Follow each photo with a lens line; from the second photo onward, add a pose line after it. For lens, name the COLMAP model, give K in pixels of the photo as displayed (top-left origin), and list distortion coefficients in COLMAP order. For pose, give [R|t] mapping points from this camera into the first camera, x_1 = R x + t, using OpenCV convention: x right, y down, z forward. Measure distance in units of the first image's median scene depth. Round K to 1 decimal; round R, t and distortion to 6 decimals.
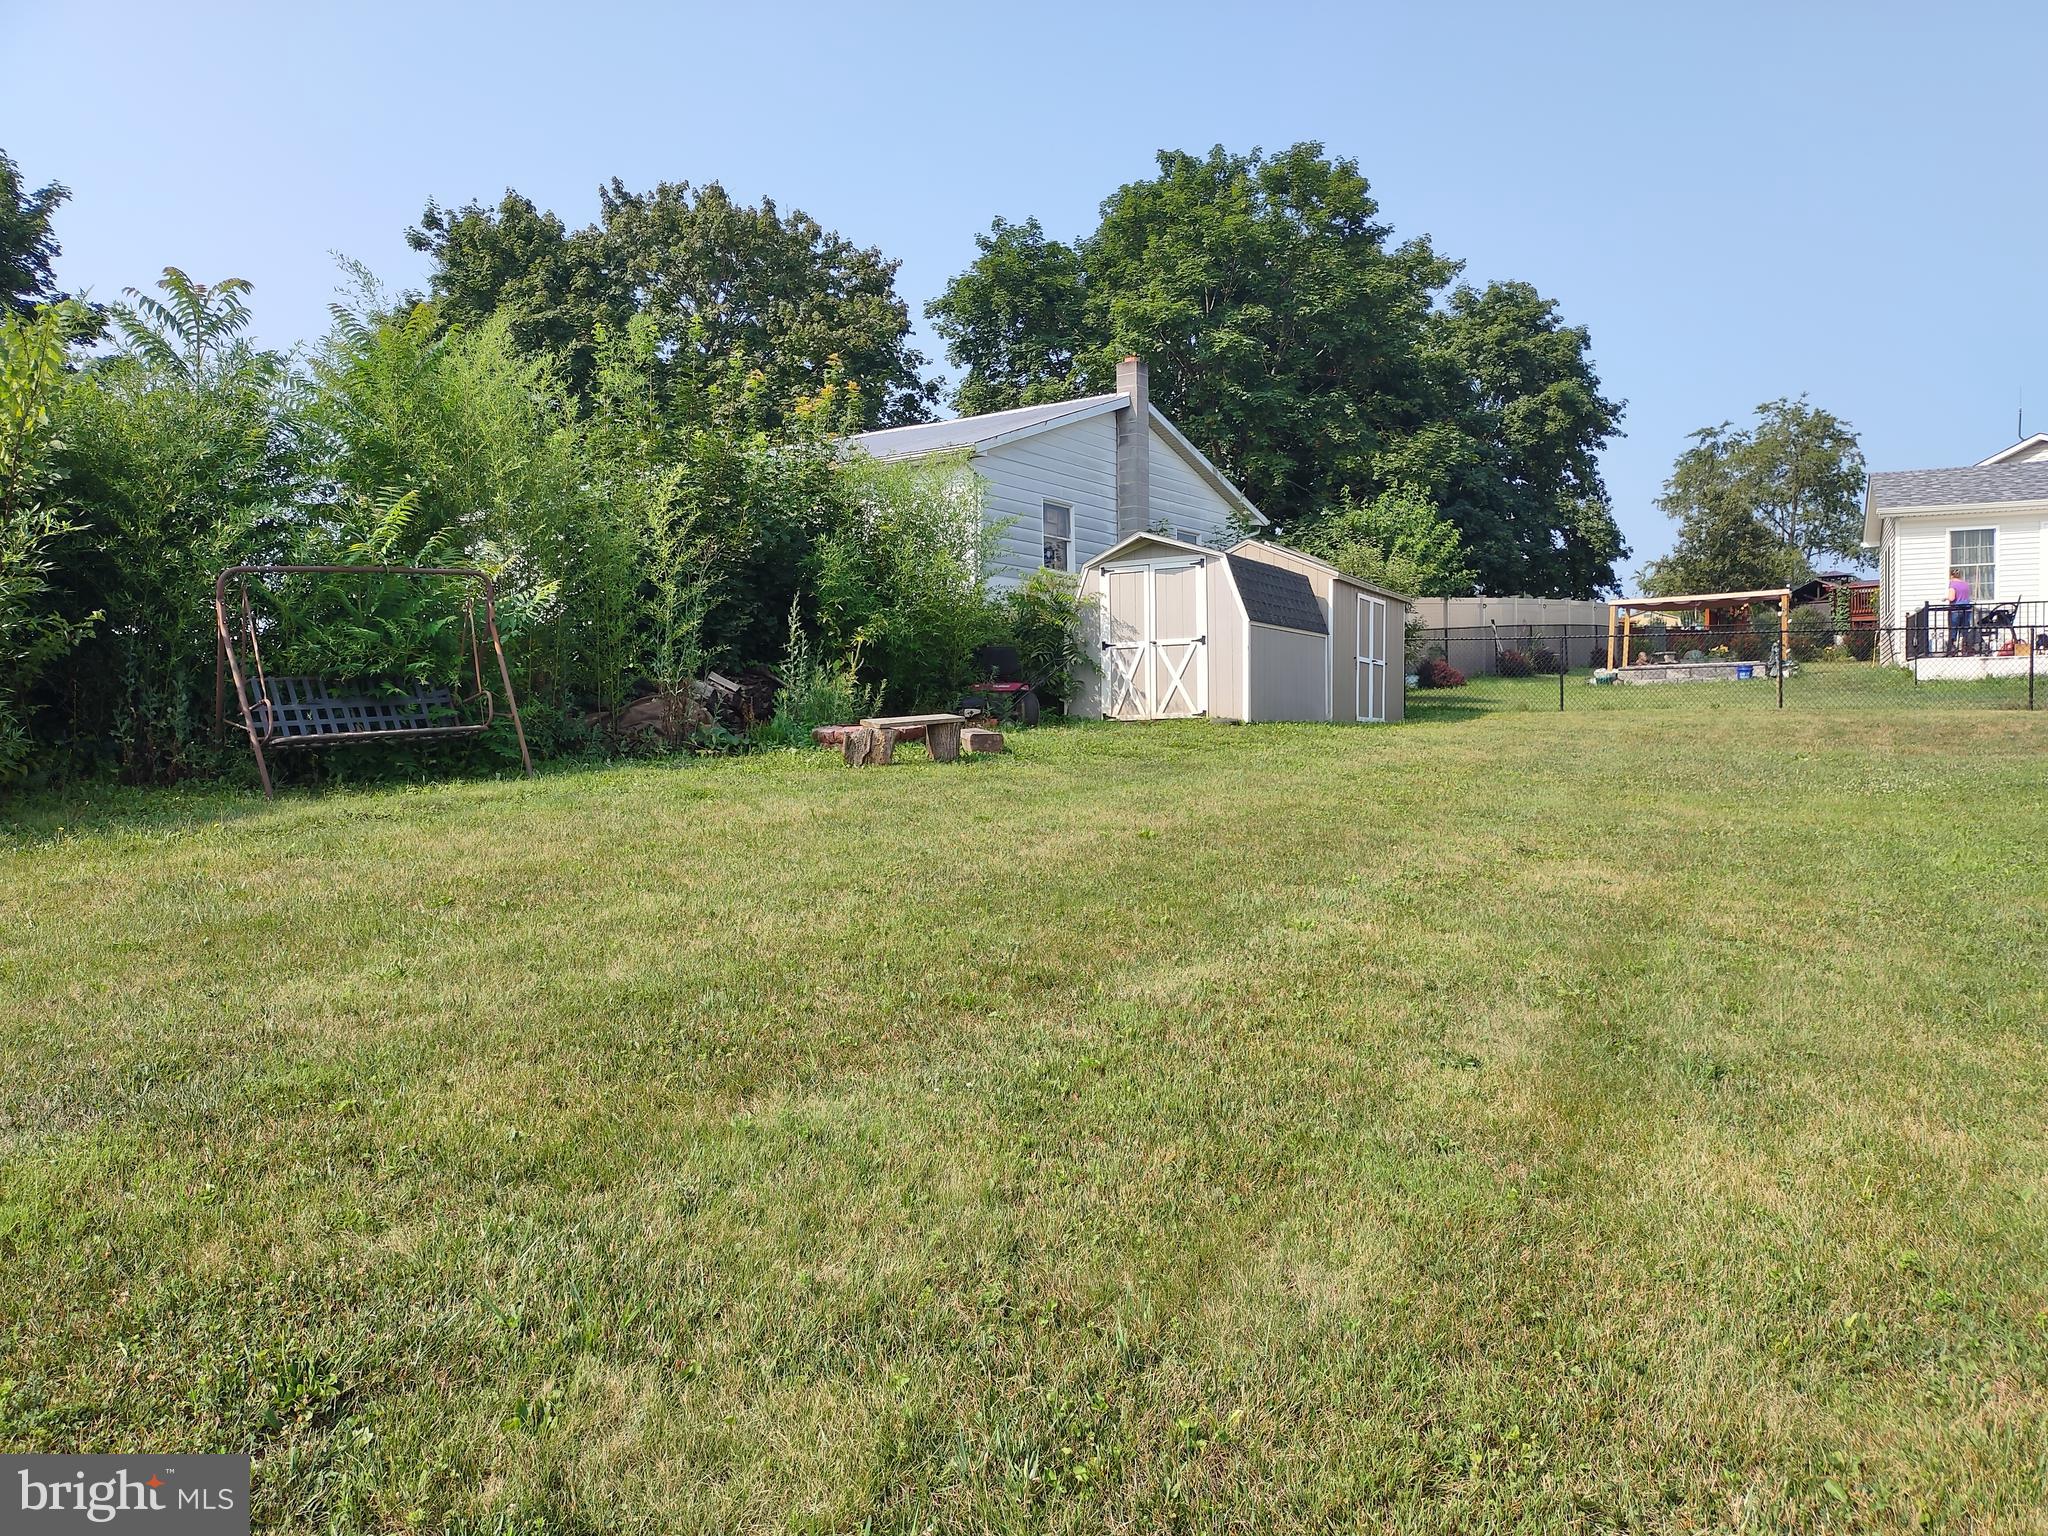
lens RADIAL K [[1488.4, 0, 1016.4], [0, 1488.4, 770.2], [0, 0, 1]] dist [0.065697, -0.082133]
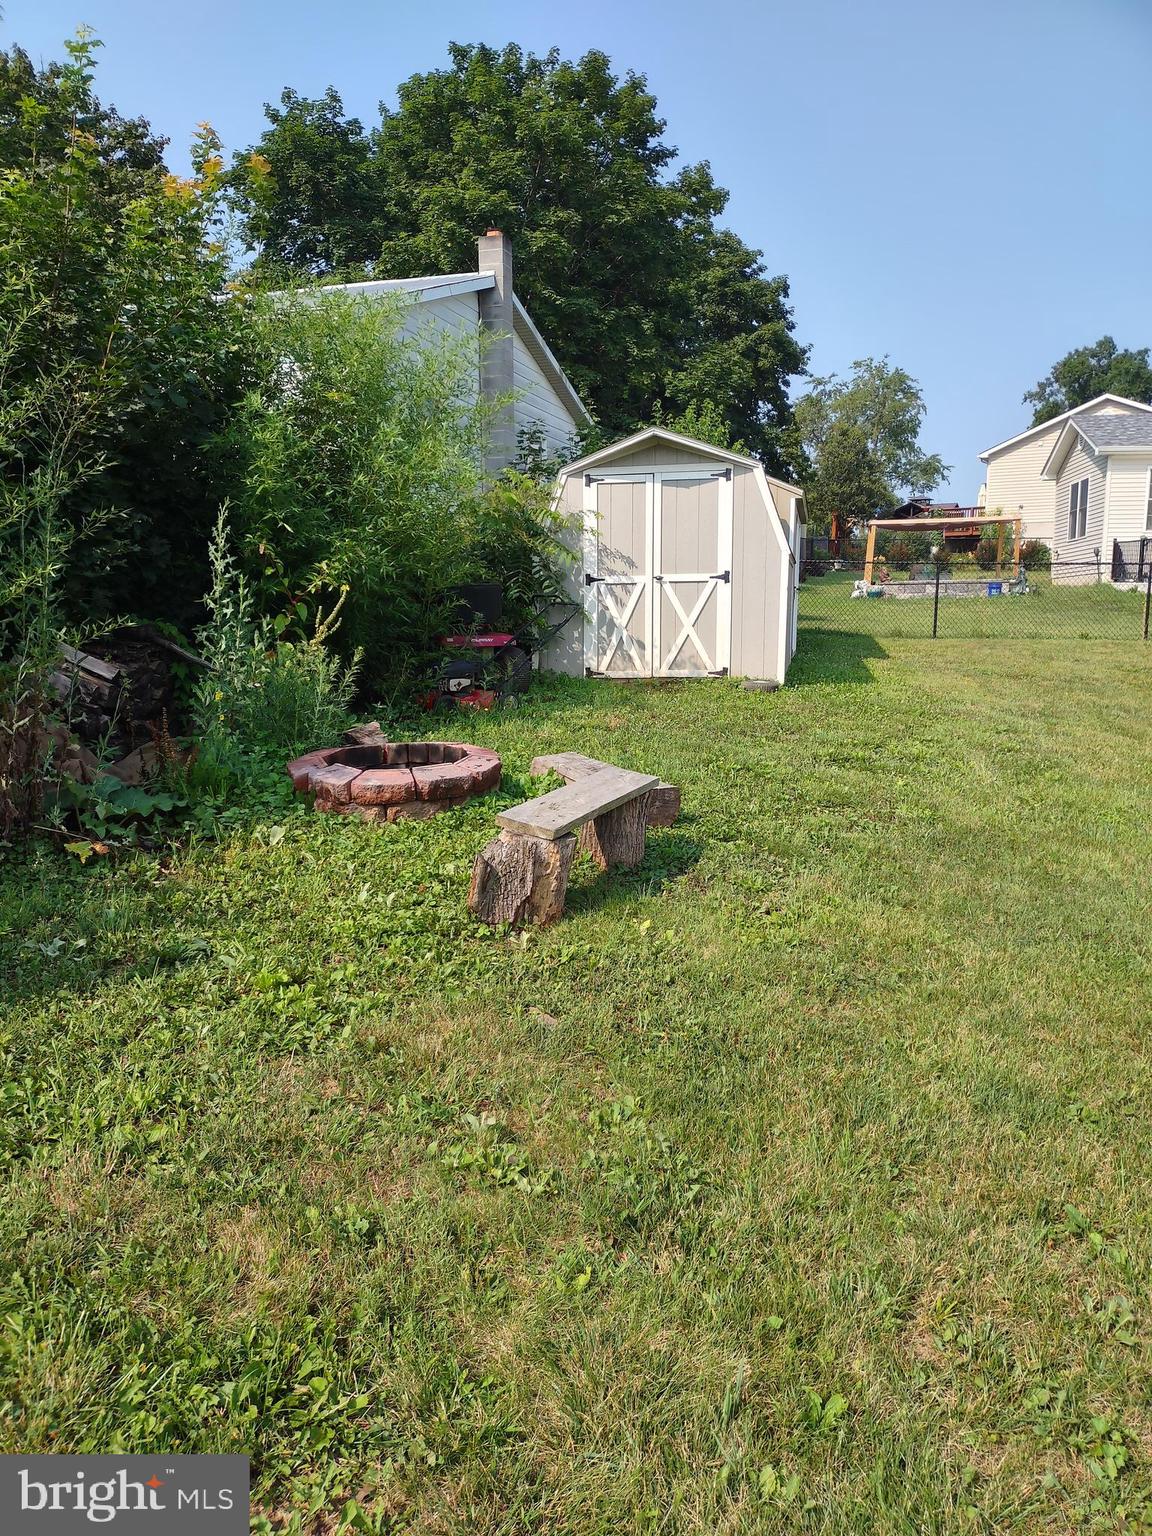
lens RADIAL K [[1116.3, 0, 569.0], [0, 1116.3, 758.3], [0, 0, 1]] dist [0.065697, -0.082133]
pose [[0.959042, -0.029383, 0.281737, -0.067032], [-0.003402, 0.993339, 0.115177, -0.033664], [-0.283245, -0.111418, 0.952554, 0.256195]]
